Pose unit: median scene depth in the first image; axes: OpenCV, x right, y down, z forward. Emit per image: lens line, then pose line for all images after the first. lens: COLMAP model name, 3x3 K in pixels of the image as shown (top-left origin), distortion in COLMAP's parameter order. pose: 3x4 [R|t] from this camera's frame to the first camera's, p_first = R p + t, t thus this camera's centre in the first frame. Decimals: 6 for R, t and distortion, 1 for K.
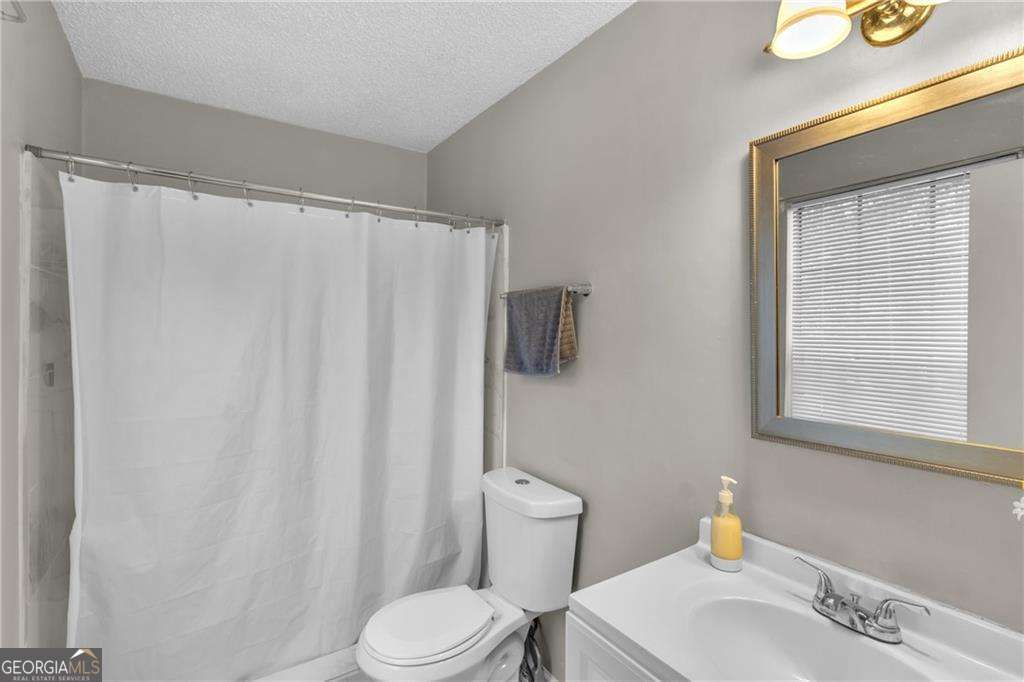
lens RADIAL K [[485.3, 0, 510.3], [0, 485.3, 330.6], [0, 0, 1]] dist [-0.002140, 0.000598]
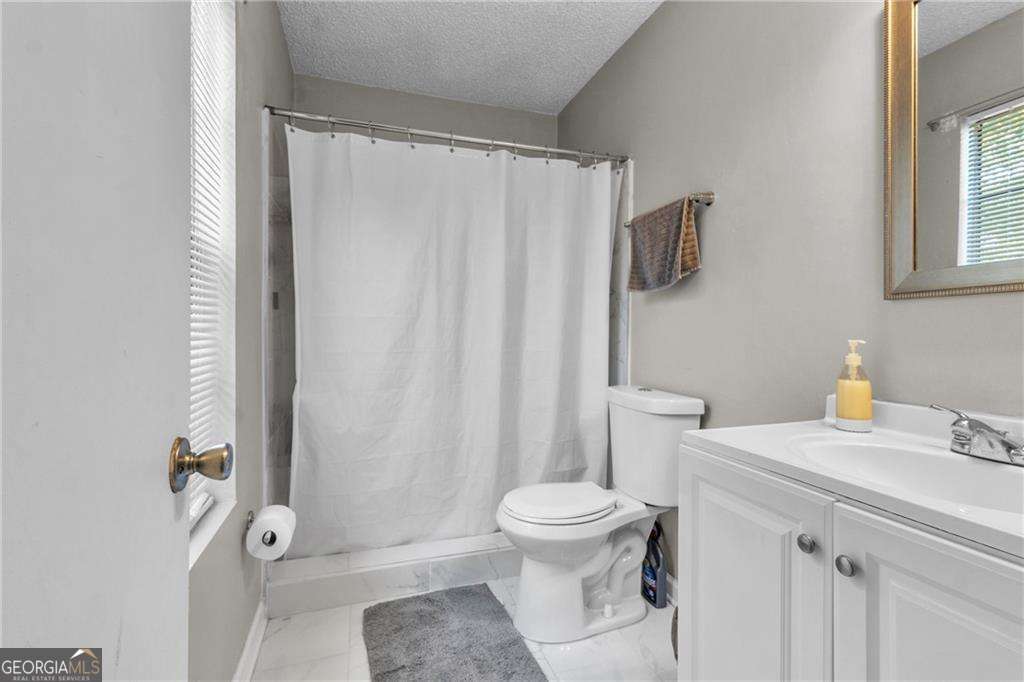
lens RADIAL K [[472.8, 0, 512.0], [0, 472.8, 341.0], [0, 0, 1]] dist [0.001614, 0.000218]
pose [[0.963739, 0.001339, -0.266845, 0.020830], [0.001143, 0.999958, 0.009143, 0.197077], [0.266846, -0.009116, 0.963696, -0.077653]]
